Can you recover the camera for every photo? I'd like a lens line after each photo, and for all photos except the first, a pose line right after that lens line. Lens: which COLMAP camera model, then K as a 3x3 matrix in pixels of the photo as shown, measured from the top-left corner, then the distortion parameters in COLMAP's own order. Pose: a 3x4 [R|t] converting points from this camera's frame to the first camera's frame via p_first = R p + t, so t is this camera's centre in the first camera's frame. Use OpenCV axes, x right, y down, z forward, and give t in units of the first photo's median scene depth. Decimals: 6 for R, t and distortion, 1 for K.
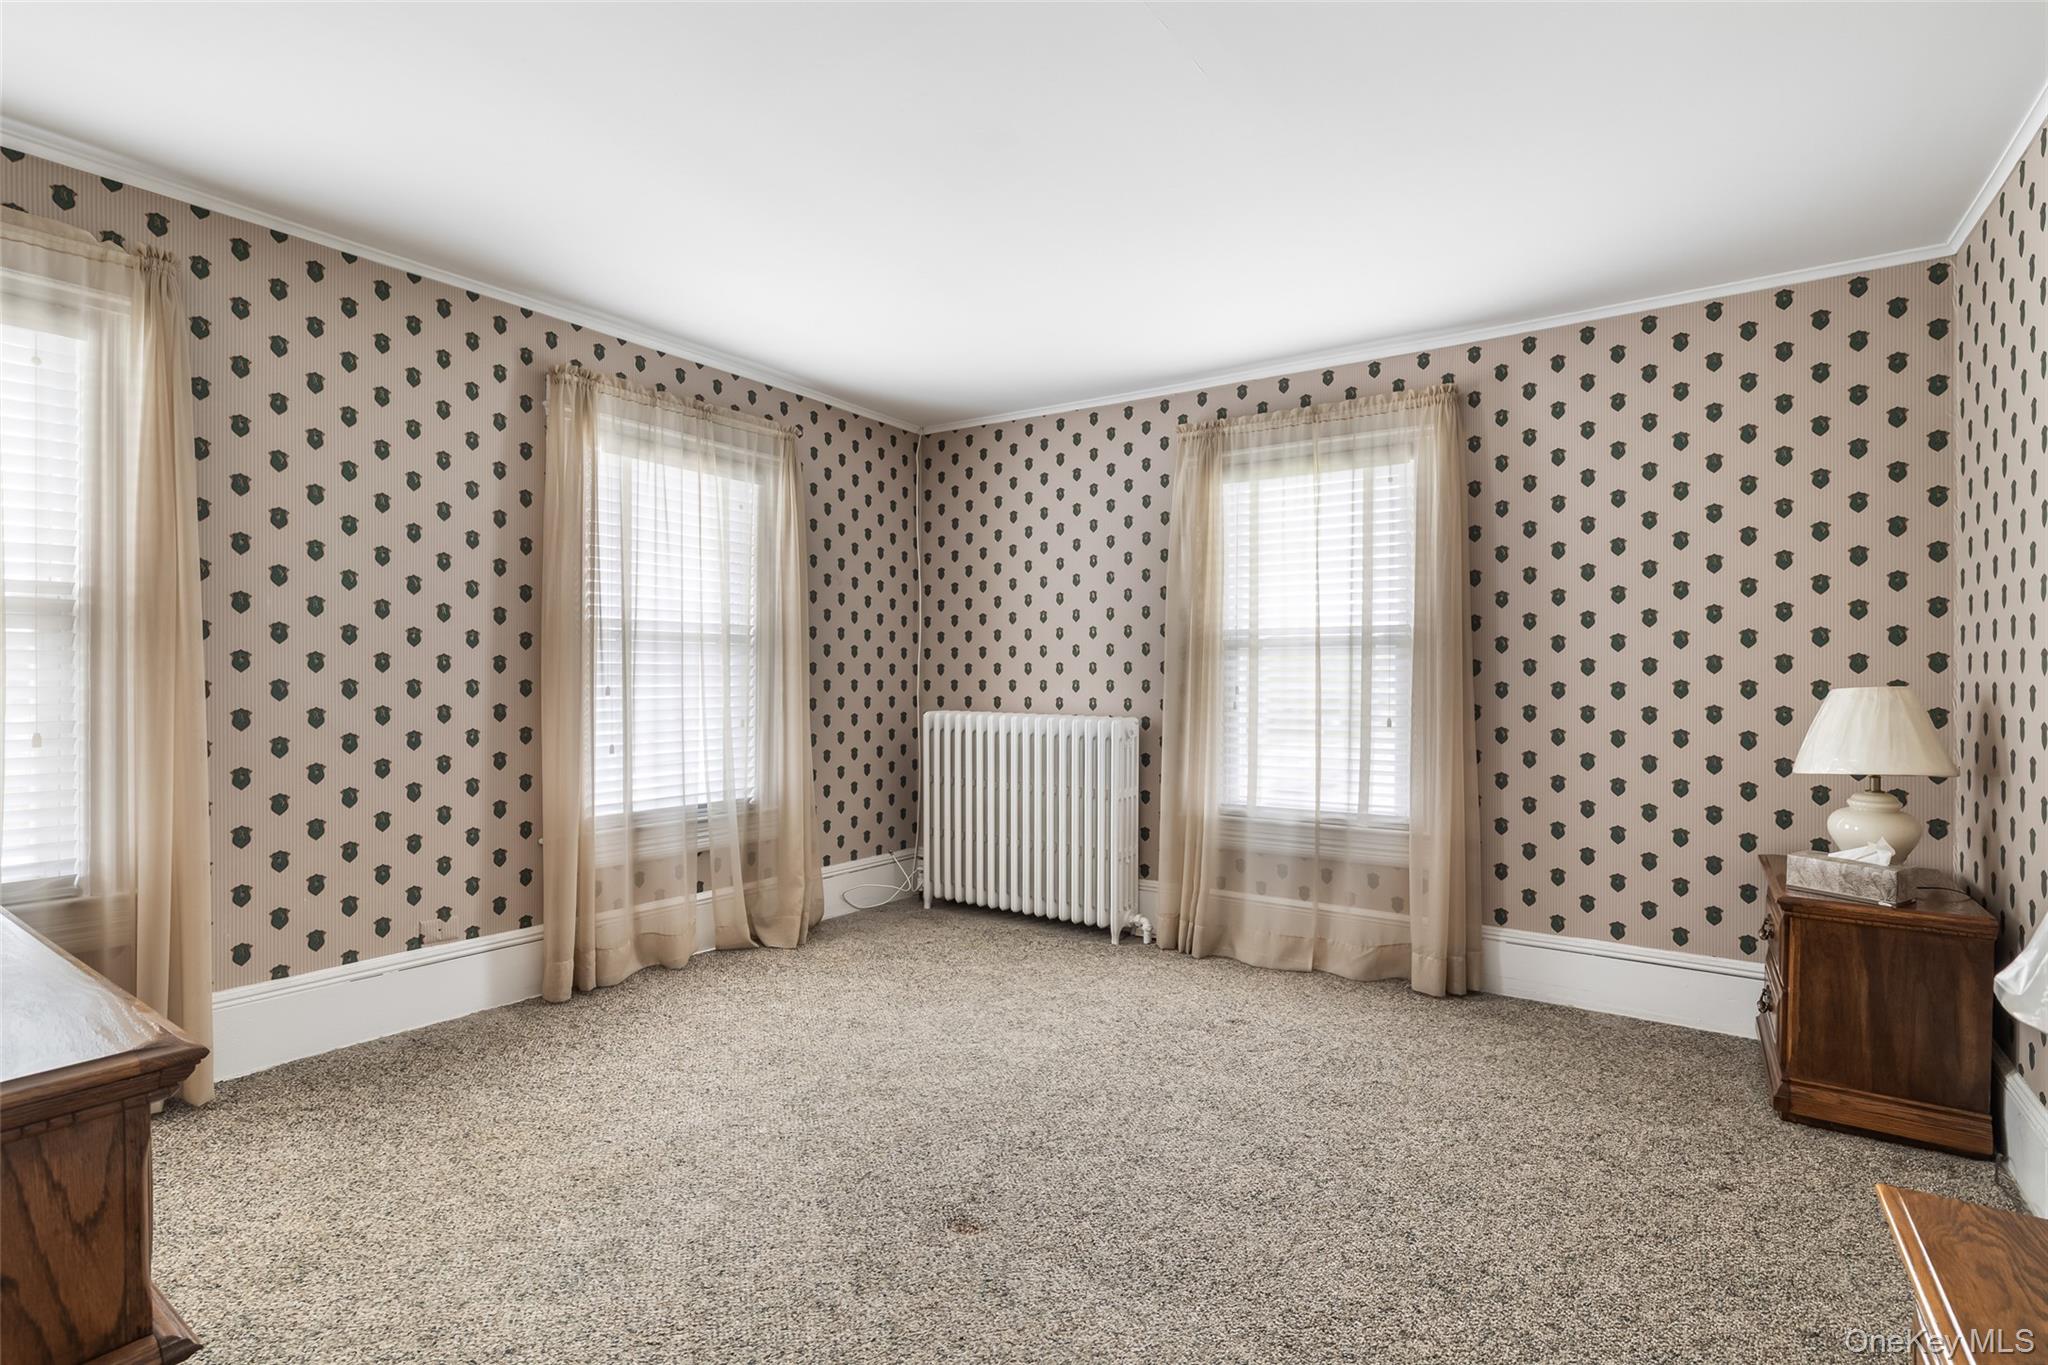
lens RADIAL K [[981.8, 0, 1037.1], [0, 981.8, 690.7], [0, 0, 1]] dist [-0.010758, 0.000052]
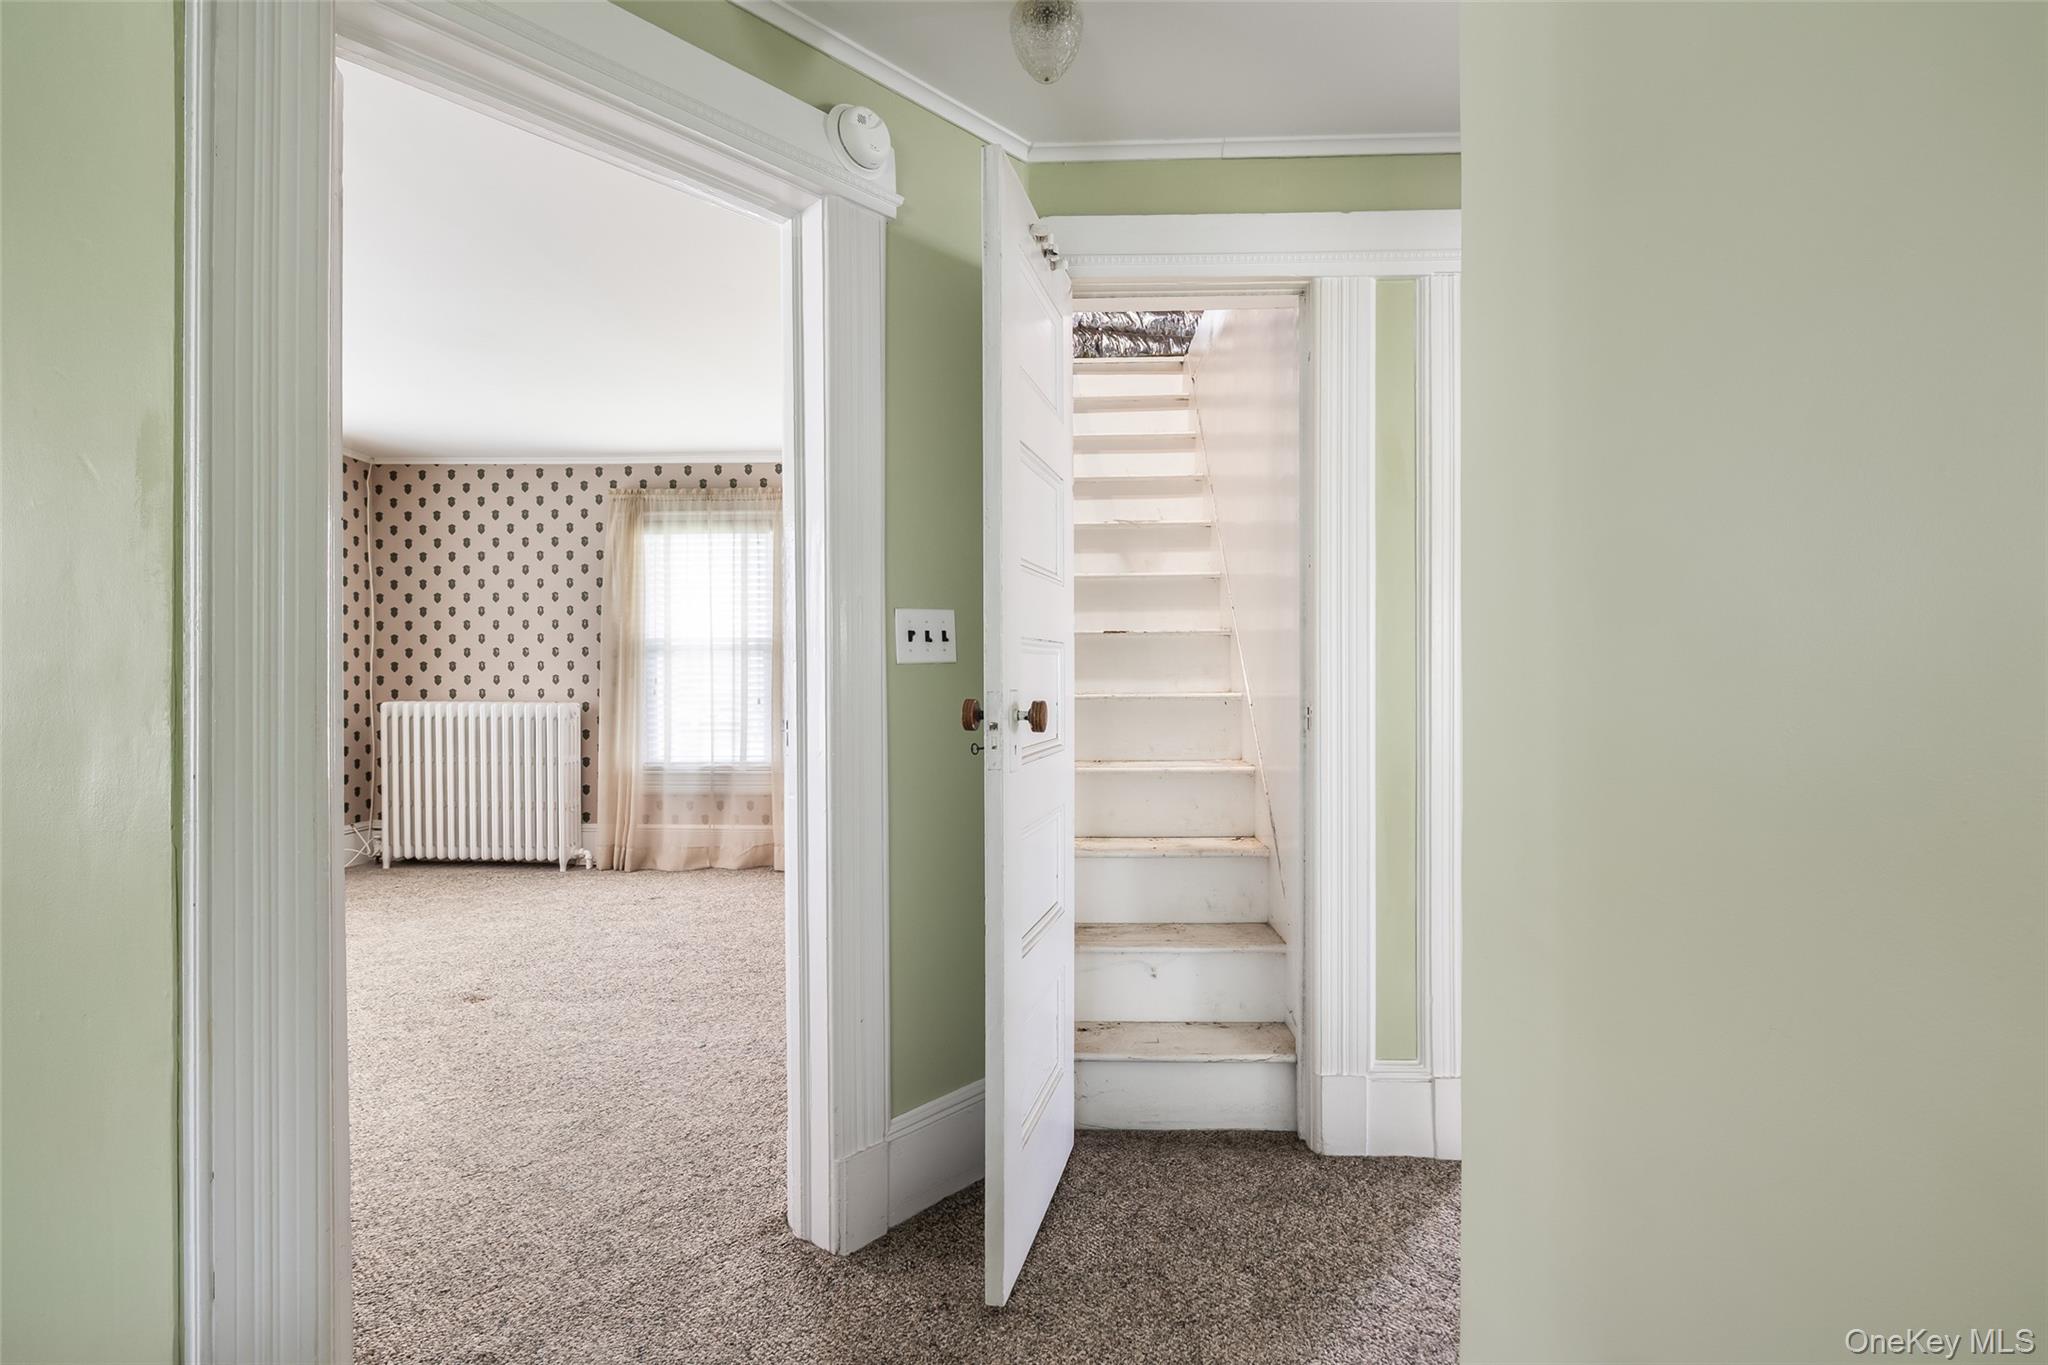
lens RADIAL K [[931.7, 0, 1010.0], [0, 931.7, 689.9], [0, 0, 1]] dist [-0.015578, 0.000783]
pose [[0.854503, -0.008750, 0.519373, -0.054489], [0.011172, 0.999936, -0.001535, 0.019207], [-0.519326, 0.007114, 0.854546, -0.398793]]
